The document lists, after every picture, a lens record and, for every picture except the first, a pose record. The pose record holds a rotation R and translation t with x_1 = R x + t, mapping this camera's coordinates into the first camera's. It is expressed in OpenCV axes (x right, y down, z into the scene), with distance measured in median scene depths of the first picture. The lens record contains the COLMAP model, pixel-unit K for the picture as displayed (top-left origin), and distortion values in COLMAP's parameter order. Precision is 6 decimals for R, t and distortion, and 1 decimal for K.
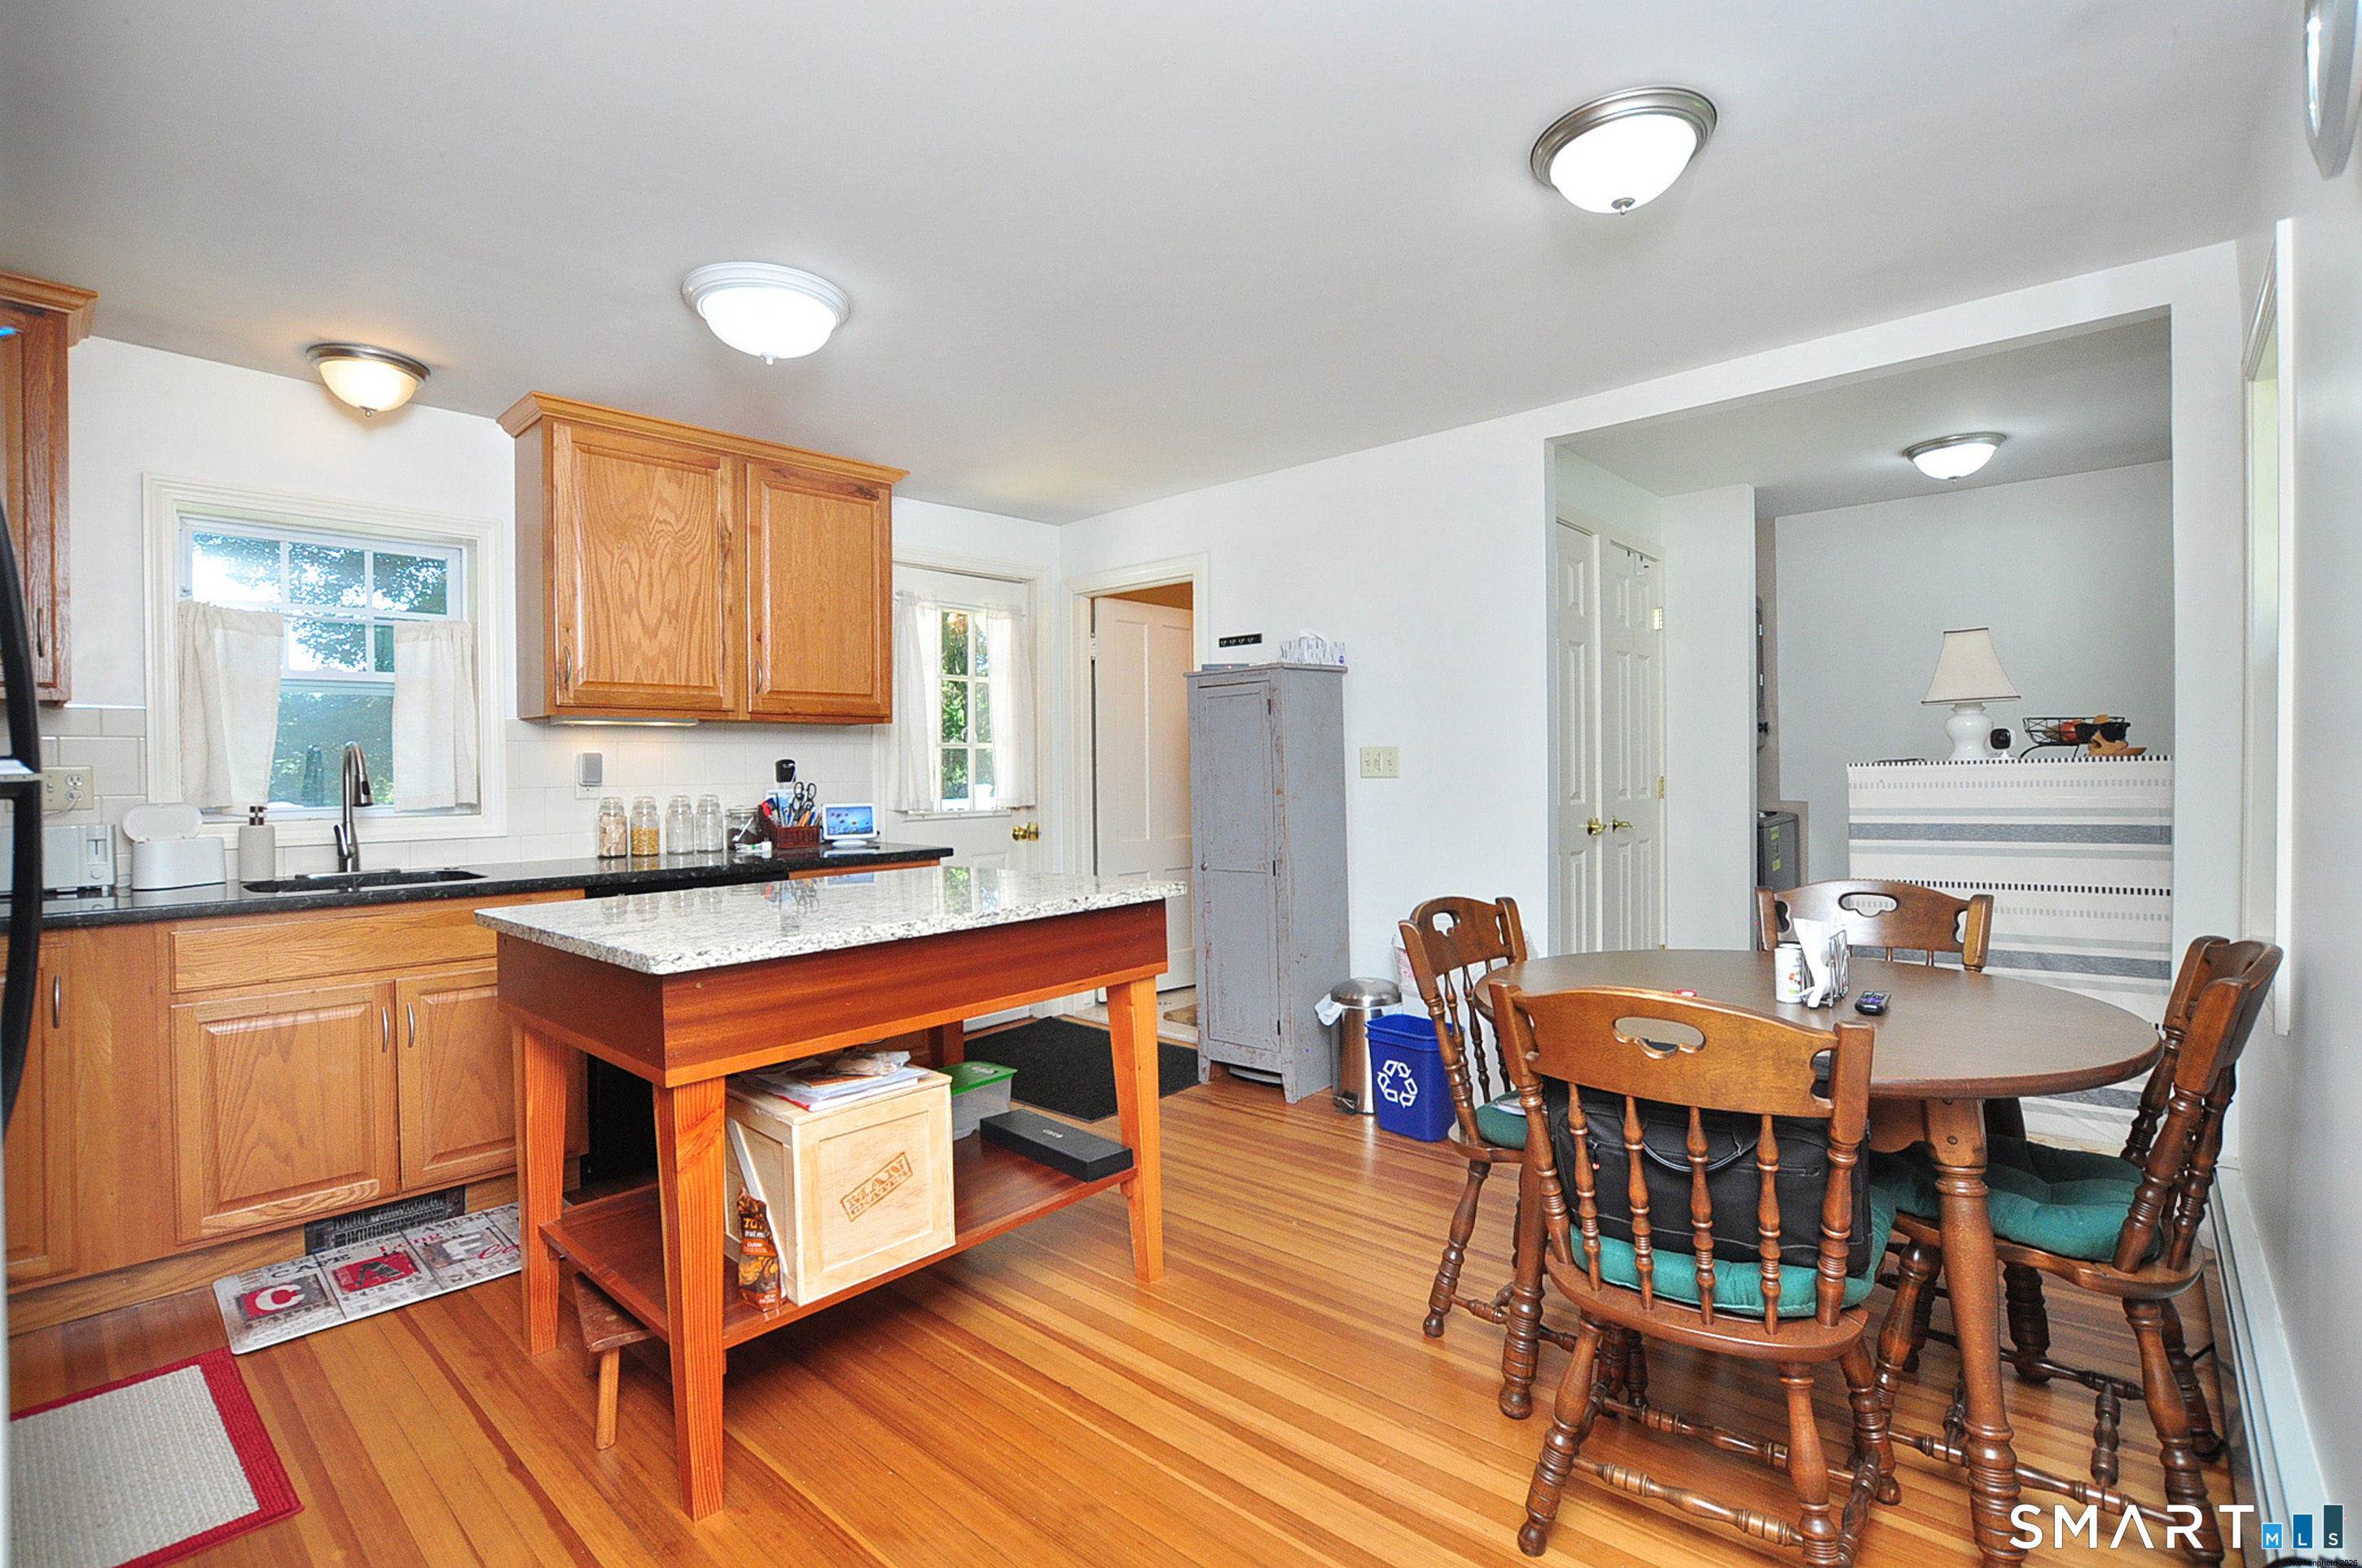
lens RADIAL K [[1067.3, 0, 1181.0], [0, 1067.3, 784.0], [0, 0, 1]] dist [-0.030999, 0.000292]
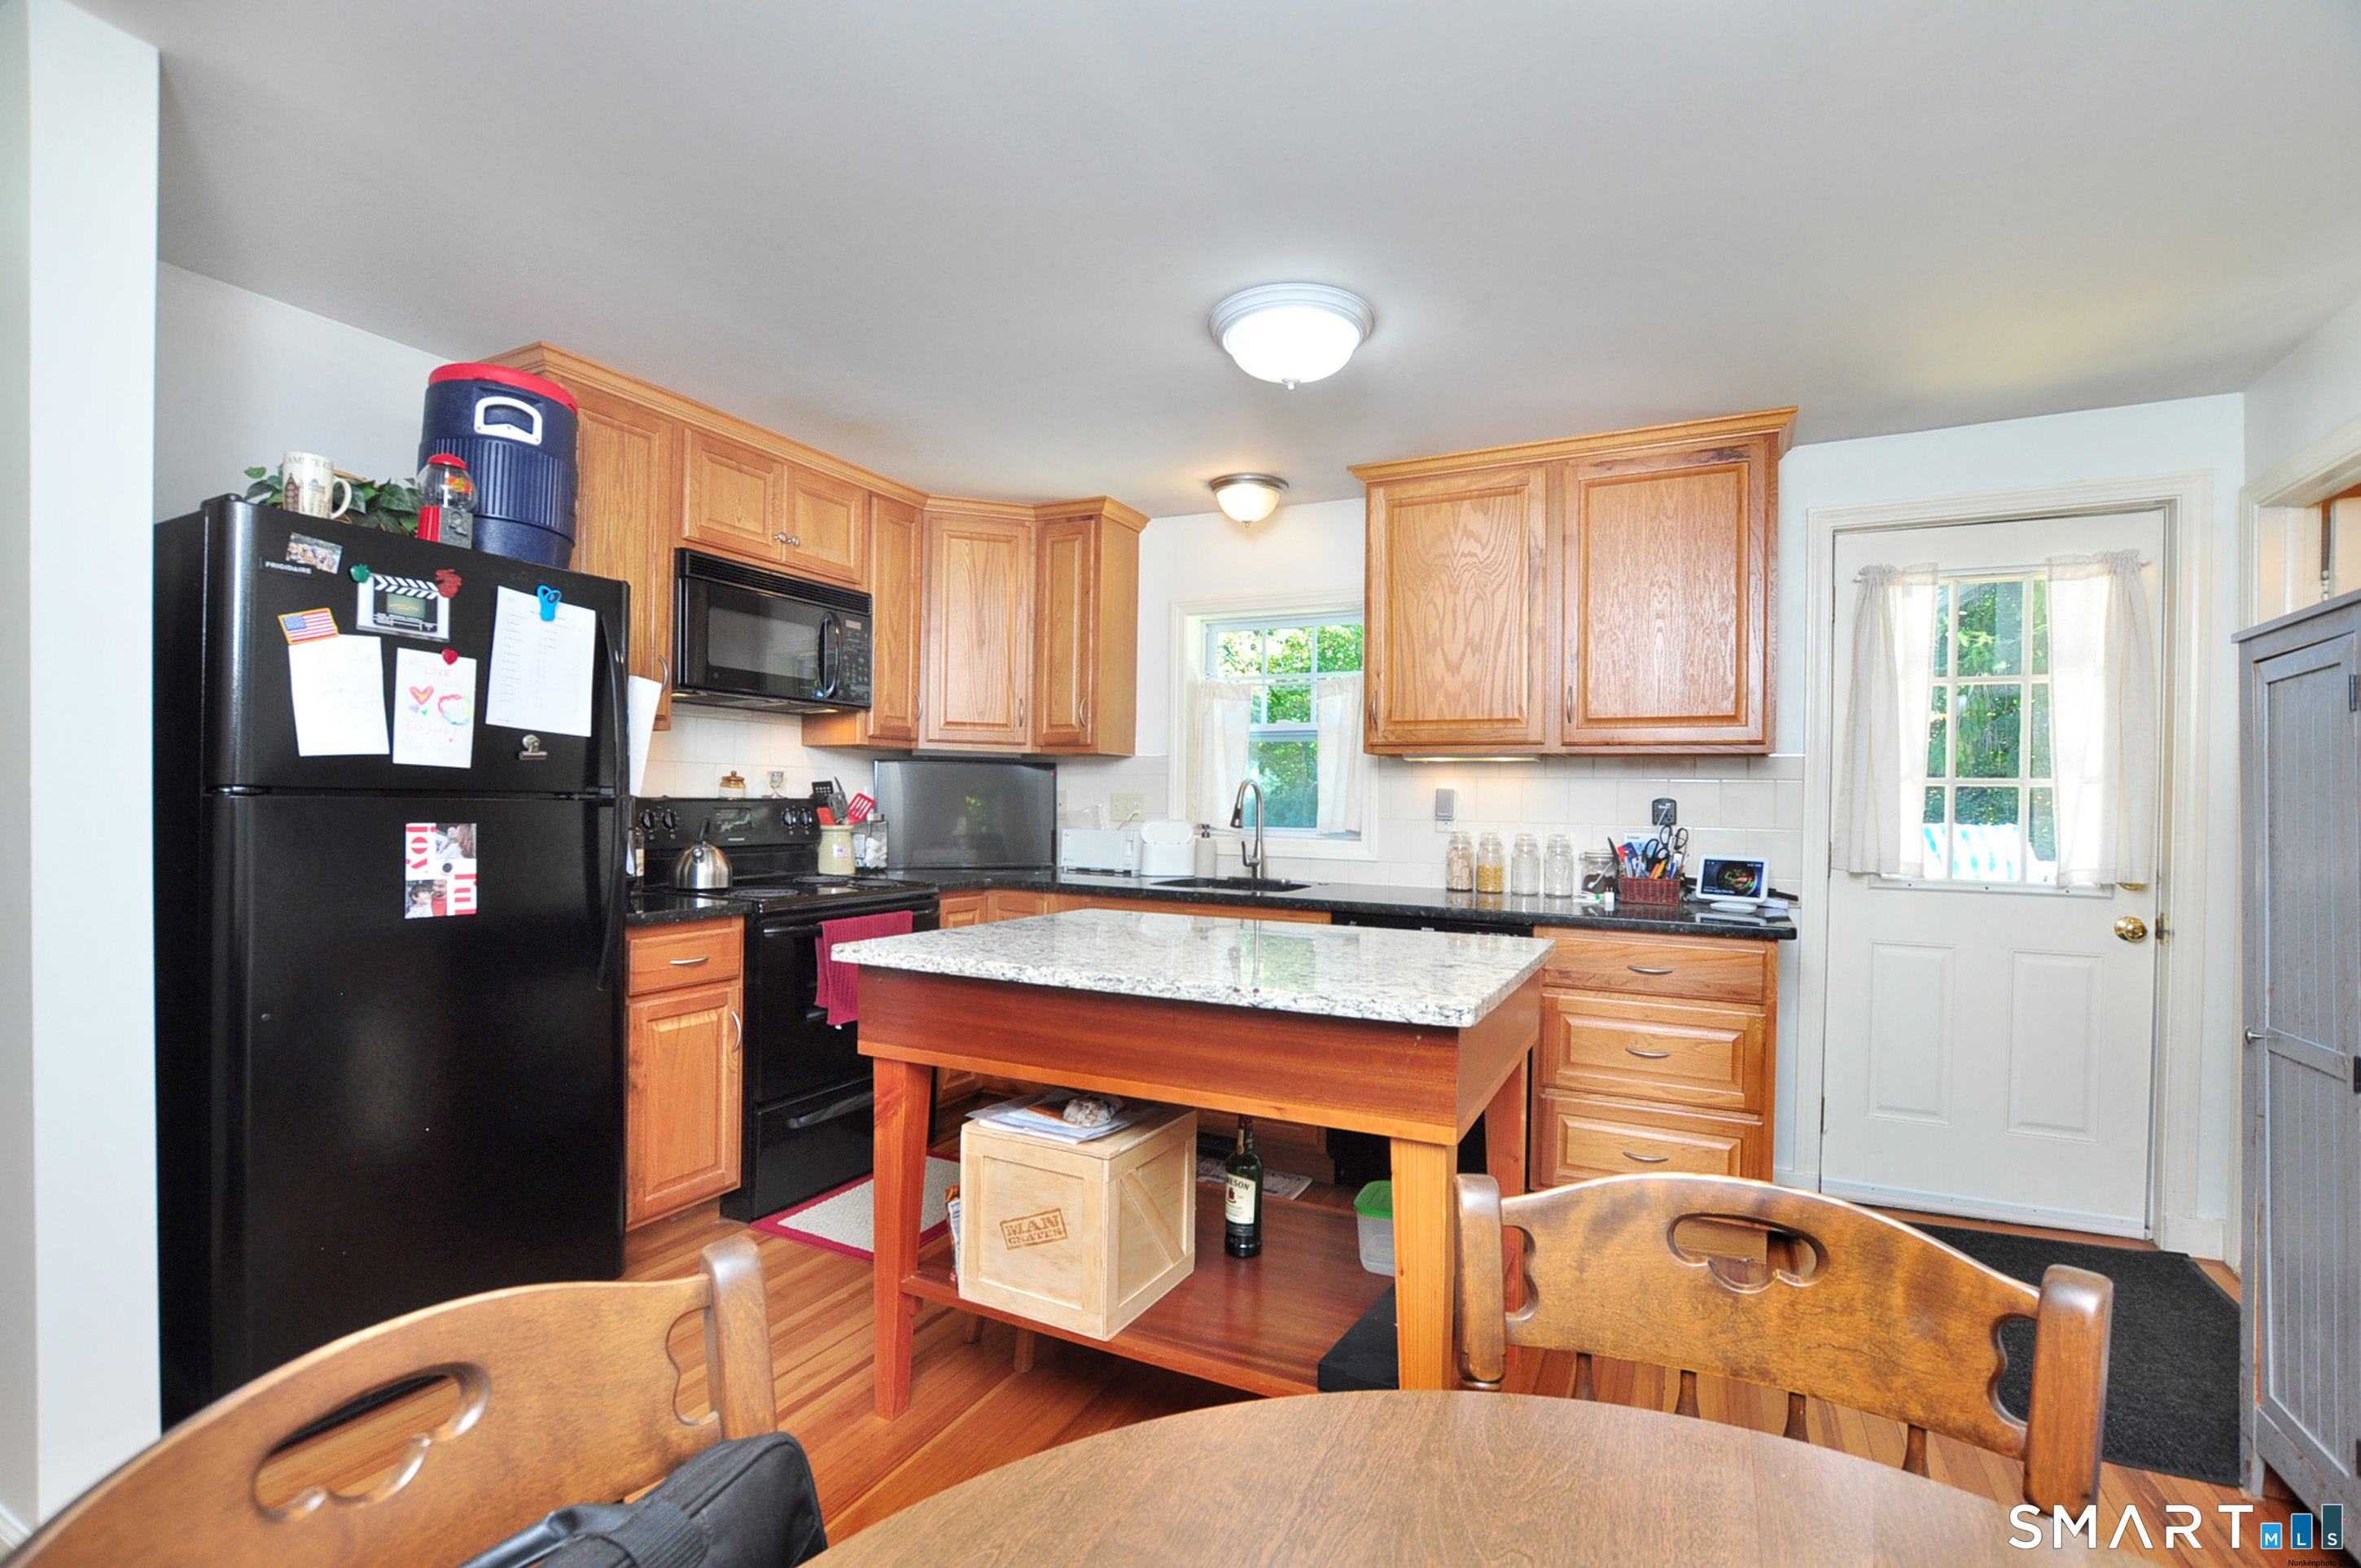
lens RADIAL K [[1066.8, 0, 1180.5], [0, 1066.8, 784.0], [0, 0, 1]] dist [-0.030999, 0.000292]
pose [[0.246959, 0.003744, -0.969019, 0.410747], [-0.033799, 0.999417, -0.004753, -0.020634], [0.968436, 0.033925, 0.246942, 0.510014]]
